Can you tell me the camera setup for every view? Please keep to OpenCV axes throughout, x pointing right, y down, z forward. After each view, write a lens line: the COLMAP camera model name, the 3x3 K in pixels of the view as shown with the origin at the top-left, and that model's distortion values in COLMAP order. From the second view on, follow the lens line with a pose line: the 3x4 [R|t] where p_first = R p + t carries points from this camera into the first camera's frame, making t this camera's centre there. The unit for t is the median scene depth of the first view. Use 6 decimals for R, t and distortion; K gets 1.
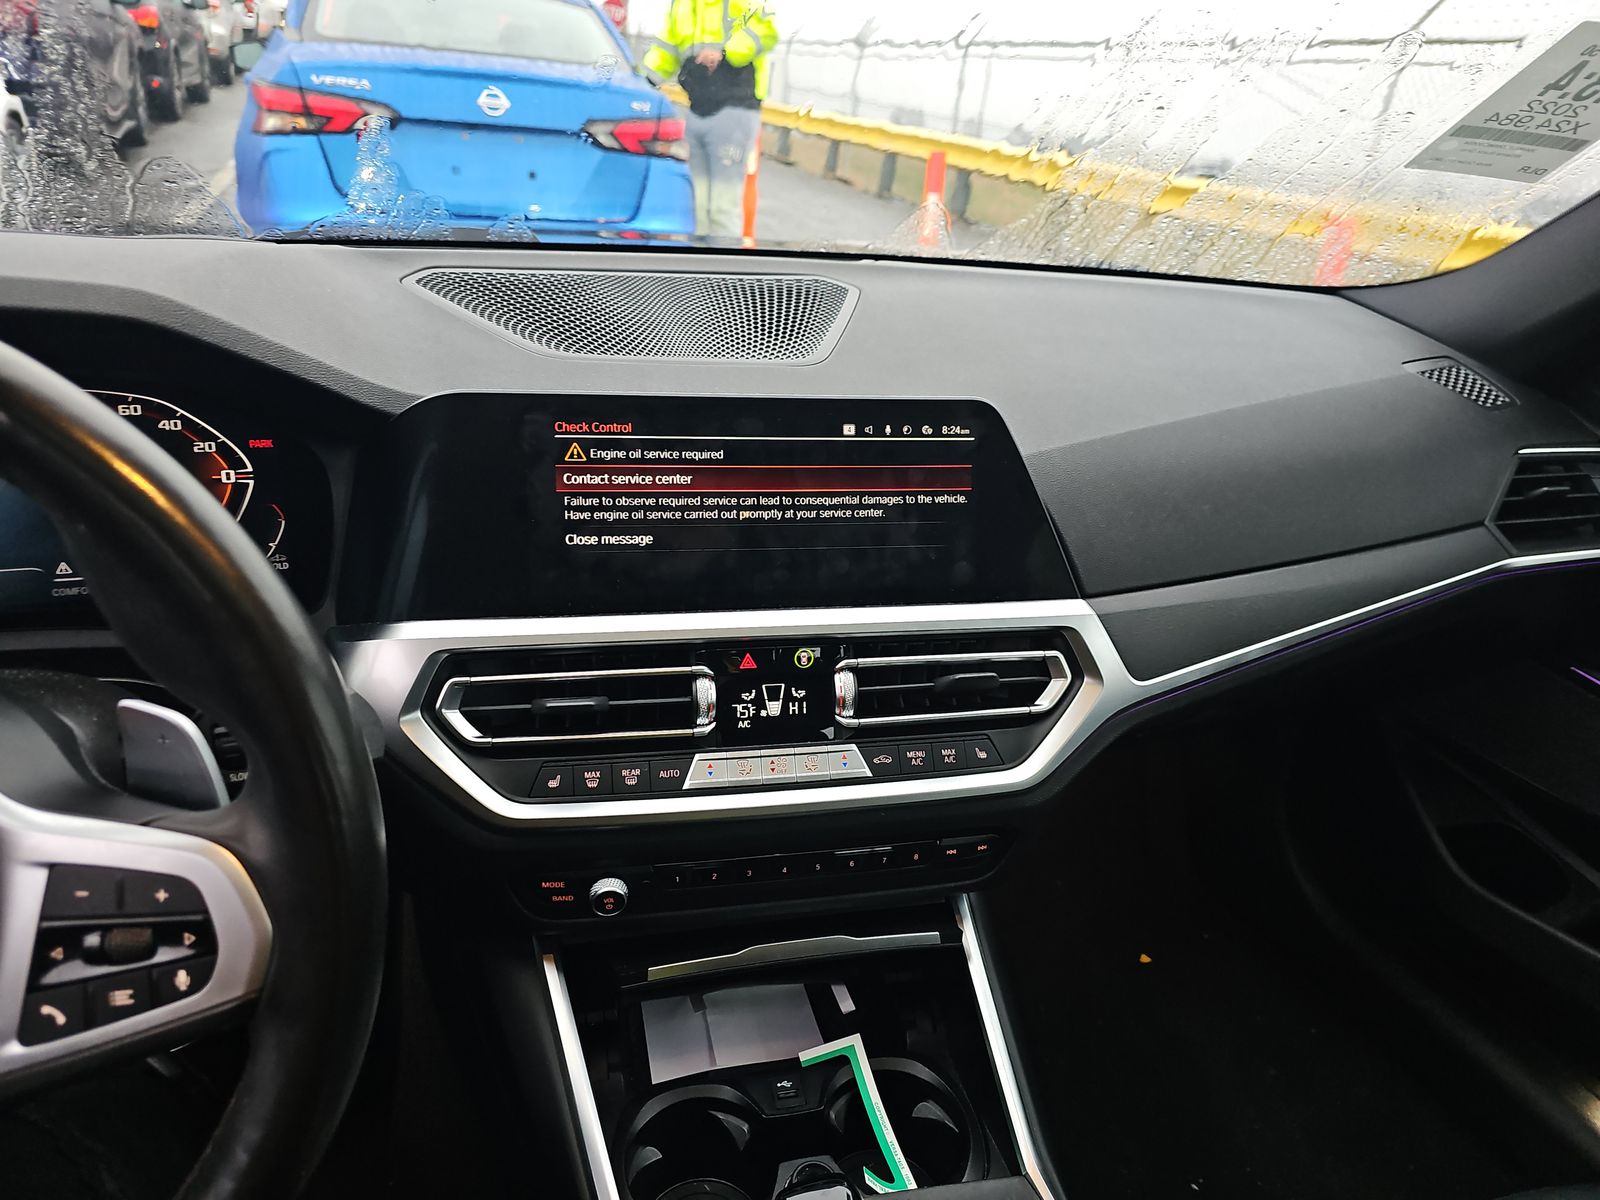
lens RADIAL K [[1183.5, 0, 797.4], [0, 1183.5, 601.6], [0, 0, 1]] dist [0.039586, -0.040800]
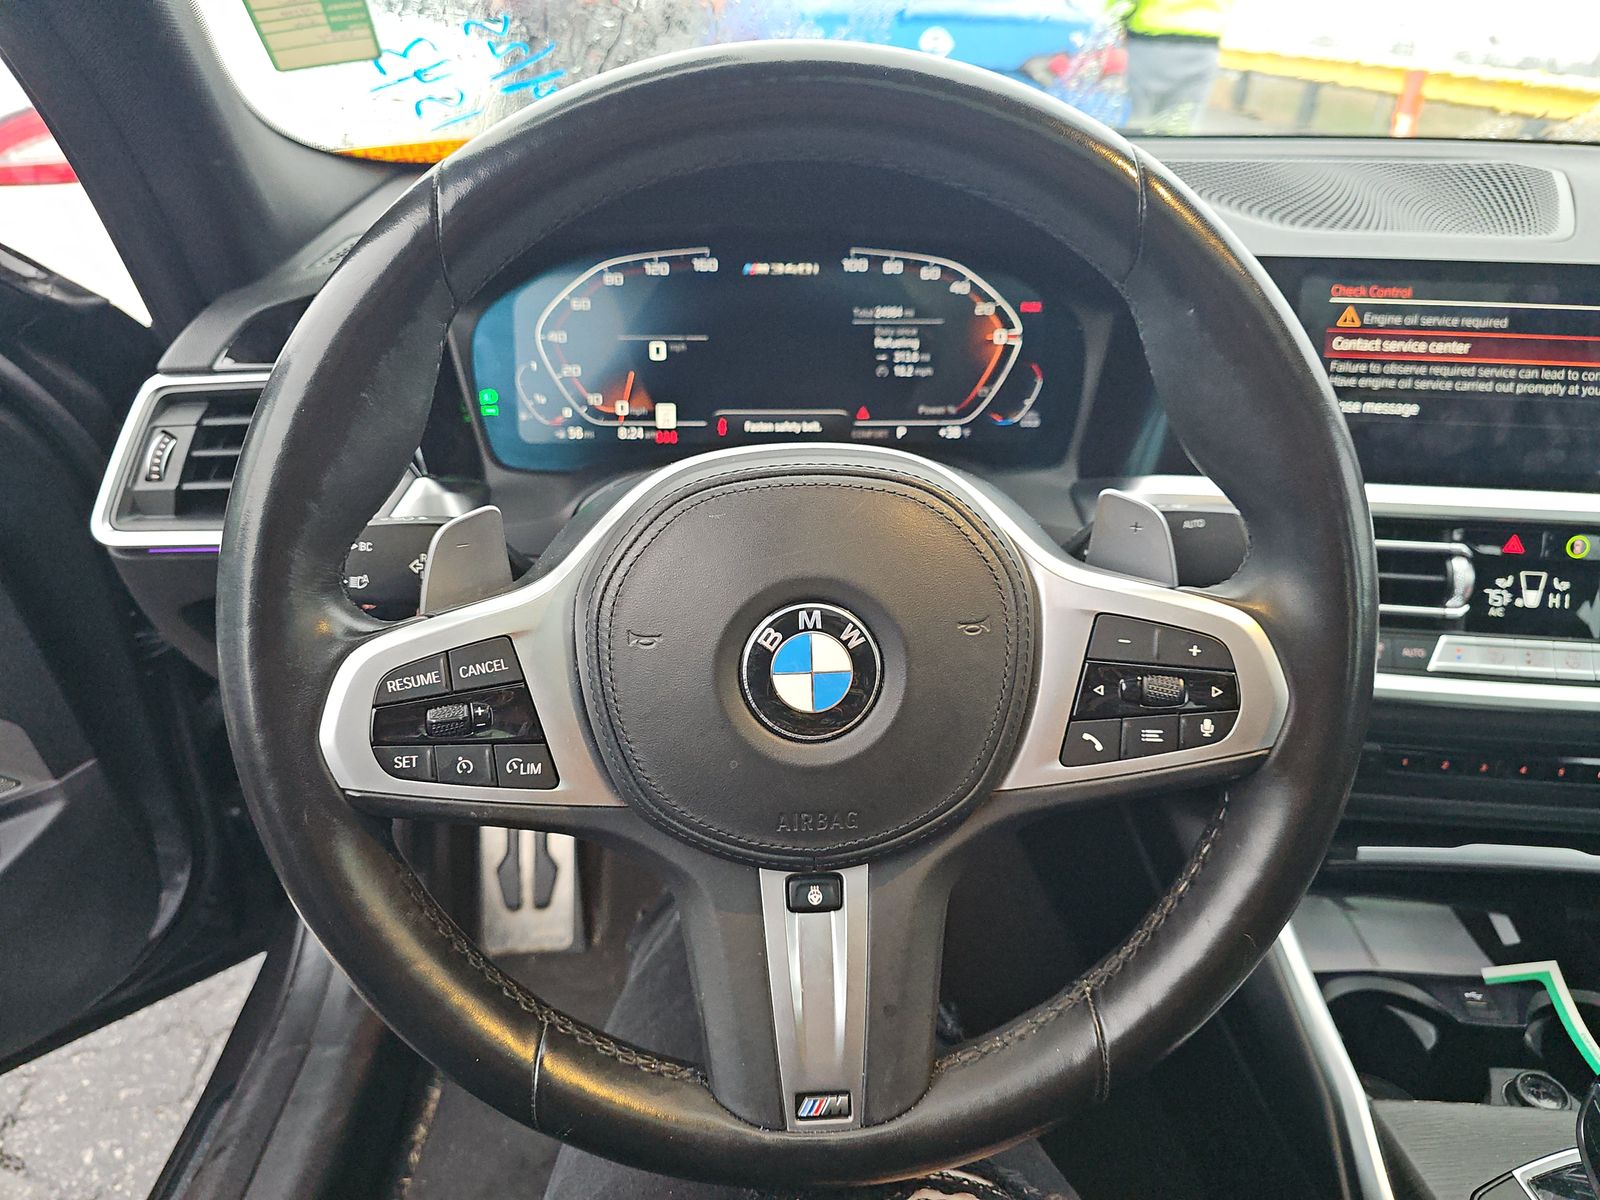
lens RADIAL K [[1183.5, 0, 793.5], [0, 1183.5, 596.6], [0, 0, 1]] dist [0.039586, -0.040800]
pose [[0.939904, 0.086971, -0.330177, -0.266511], [-0.072839, 0.995828, 0.054958, 0.082453], [0.333579, -0.027606, 0.942318, -0.089448]]
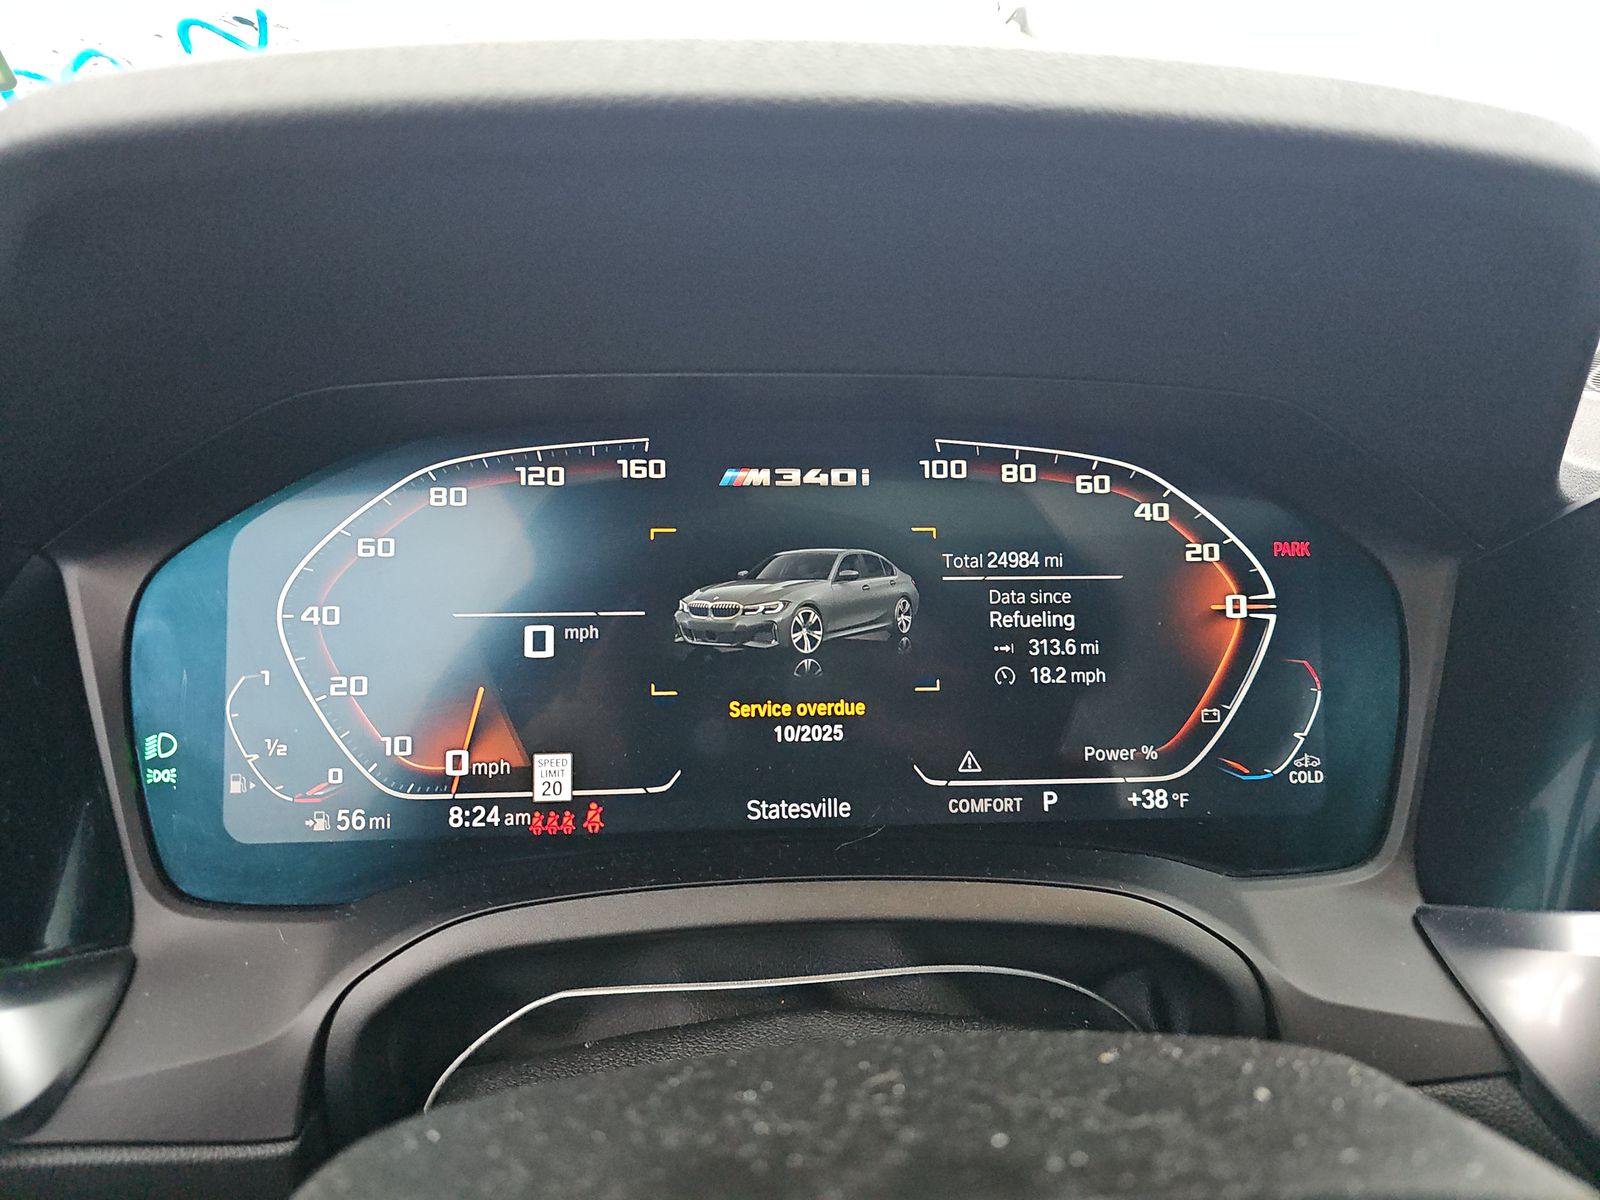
lens RADIAL K [[1183.5, 0, 805.5], [0, 1183.5, 606.7], [0, 0, 1]] dist [0.039586, -0.040800]
pose [[0.970770, -0.017850, -0.239349, -0.518766], [-0.041823, 0.969393, -0.241925, 0.033746], [0.236341, 0.244864, 0.940311, 0.424909]]
